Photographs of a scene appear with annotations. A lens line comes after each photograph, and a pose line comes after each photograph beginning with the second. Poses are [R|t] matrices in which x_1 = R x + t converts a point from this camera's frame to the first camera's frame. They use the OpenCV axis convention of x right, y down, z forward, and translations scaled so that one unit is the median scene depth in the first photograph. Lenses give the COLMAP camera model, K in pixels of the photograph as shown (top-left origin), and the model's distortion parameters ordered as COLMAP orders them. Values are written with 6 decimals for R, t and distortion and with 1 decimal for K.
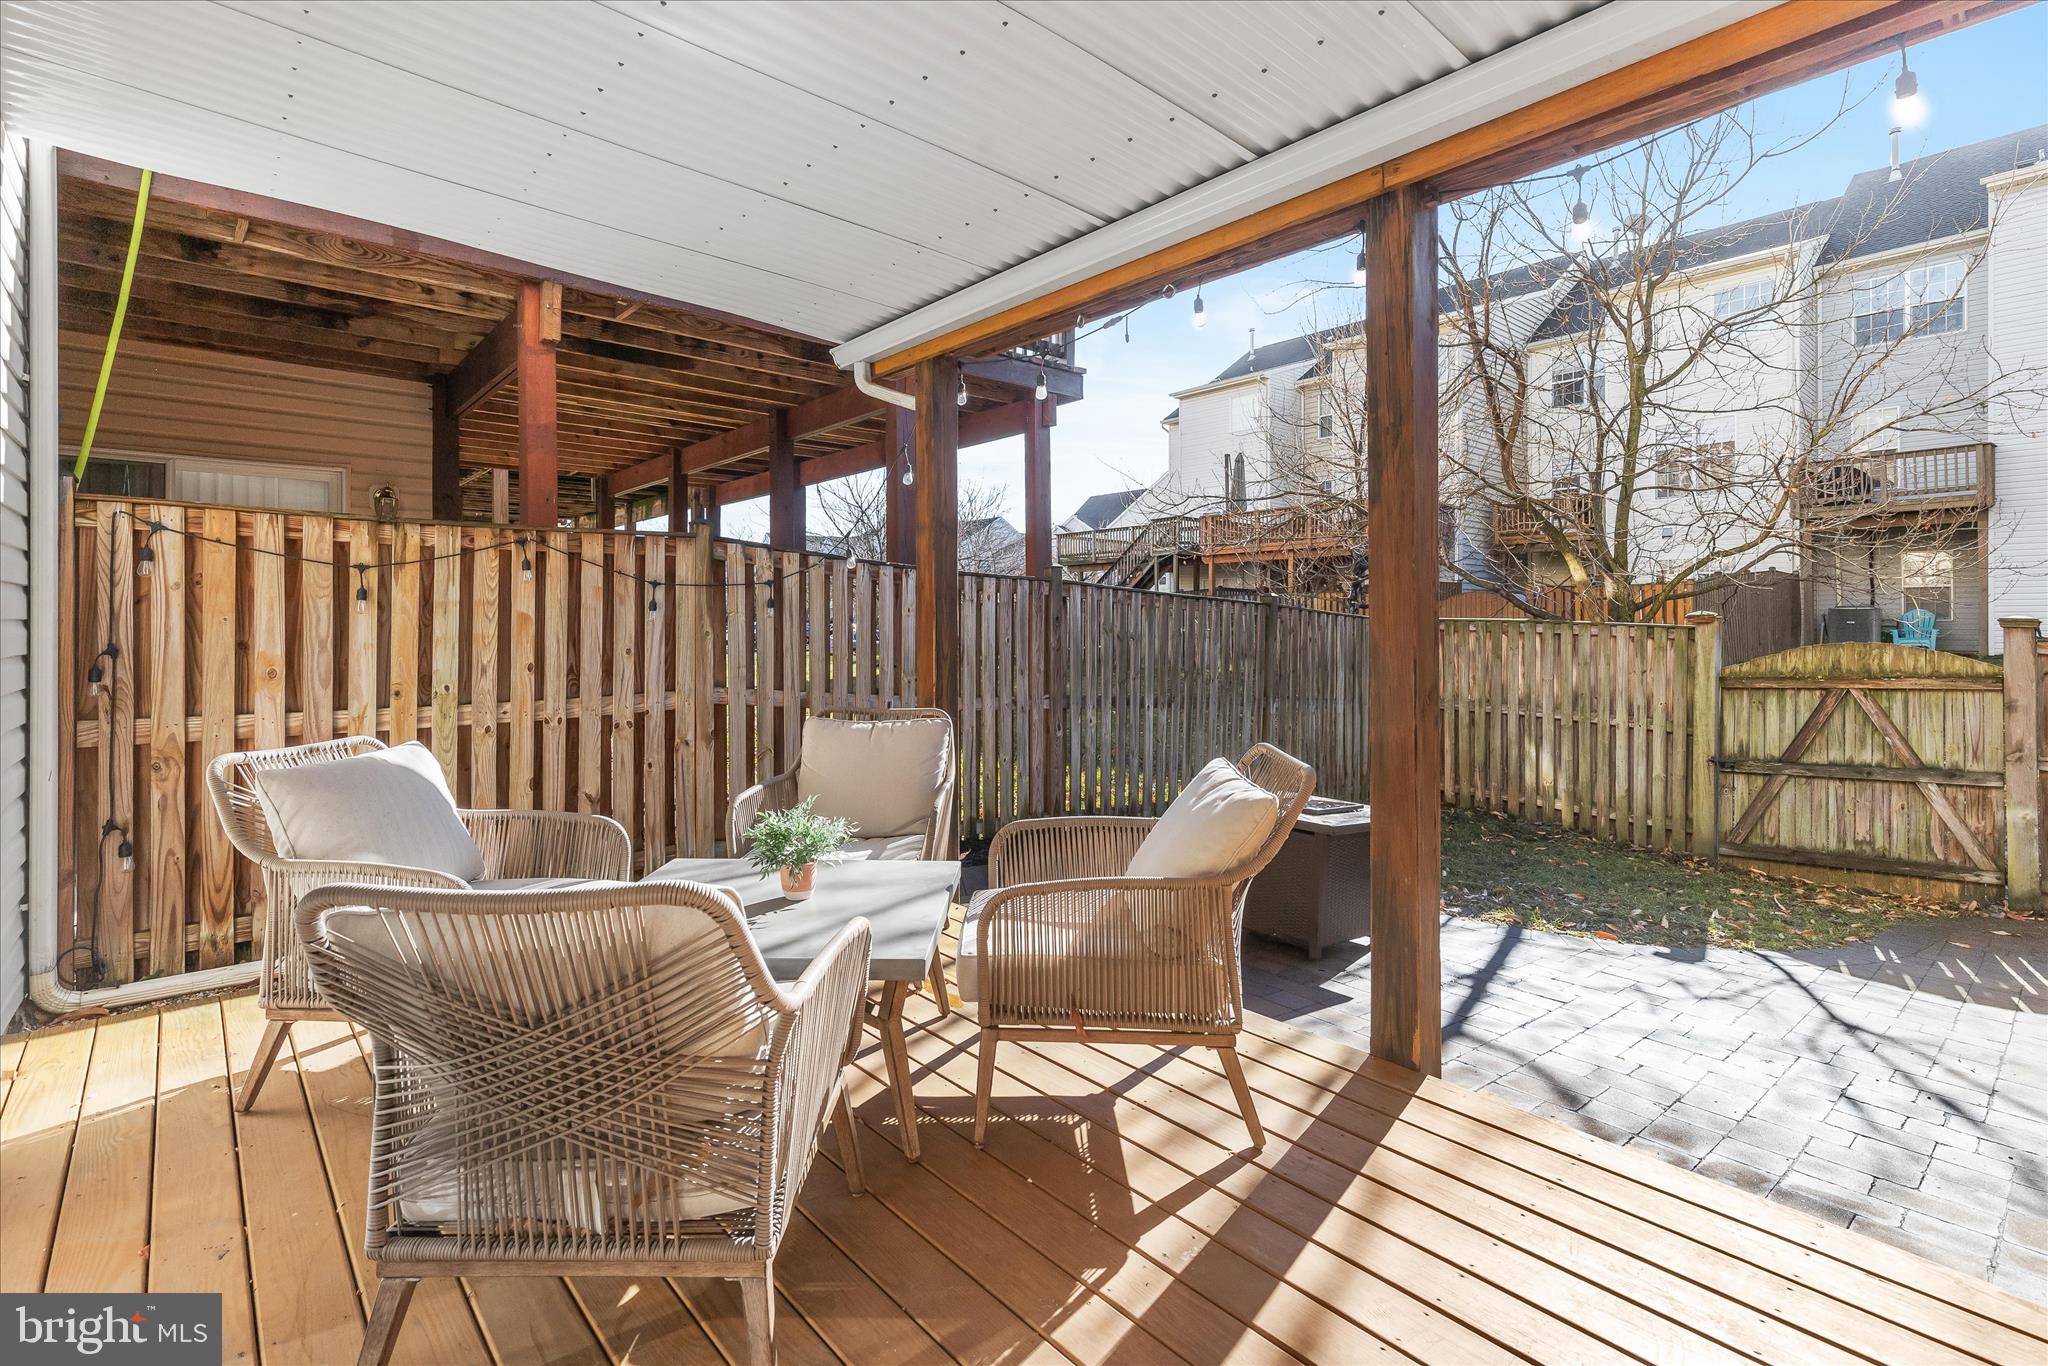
lens RADIAL K [[956.1, 0, 1061.4], [0, 956.1, 632.0], [0, 0, 1]] dist [-0.005874, -0.000647]
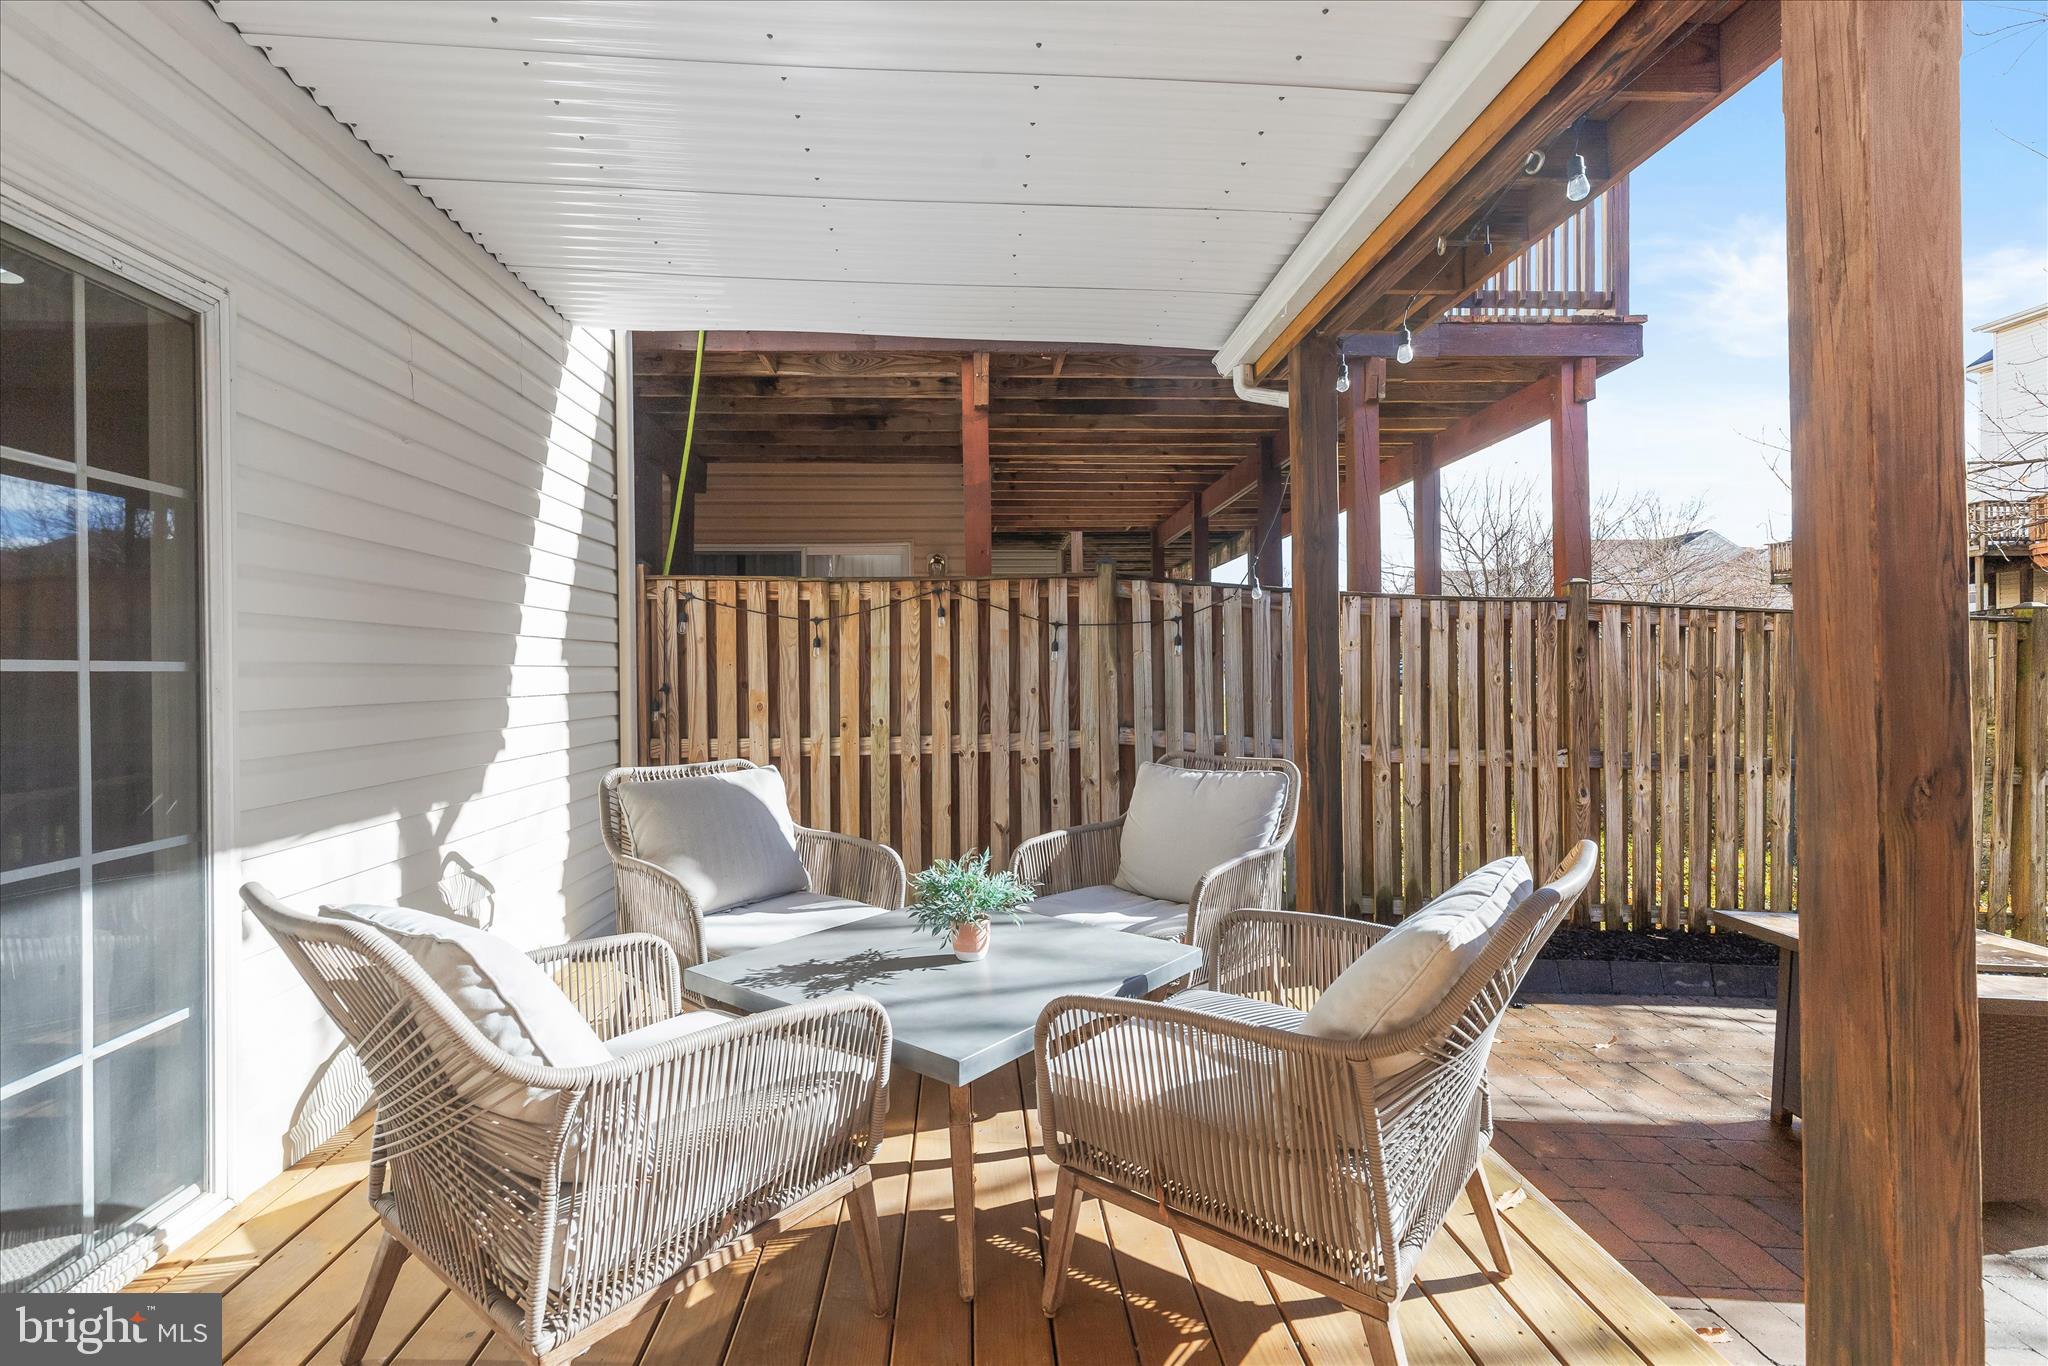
lens RADIAL K [[956.1, 0, 1026.2], [0, 956.1, 678.5], [0, 0, 1]] dist [-0.005874, -0.000647]
pose [[0.772994, -0.005504, -0.634389, 0.202760], [0.008383, 0.999964, 0.001540, 0.005393], [0.634357, -0.006508, 0.773012, 0.189849]]
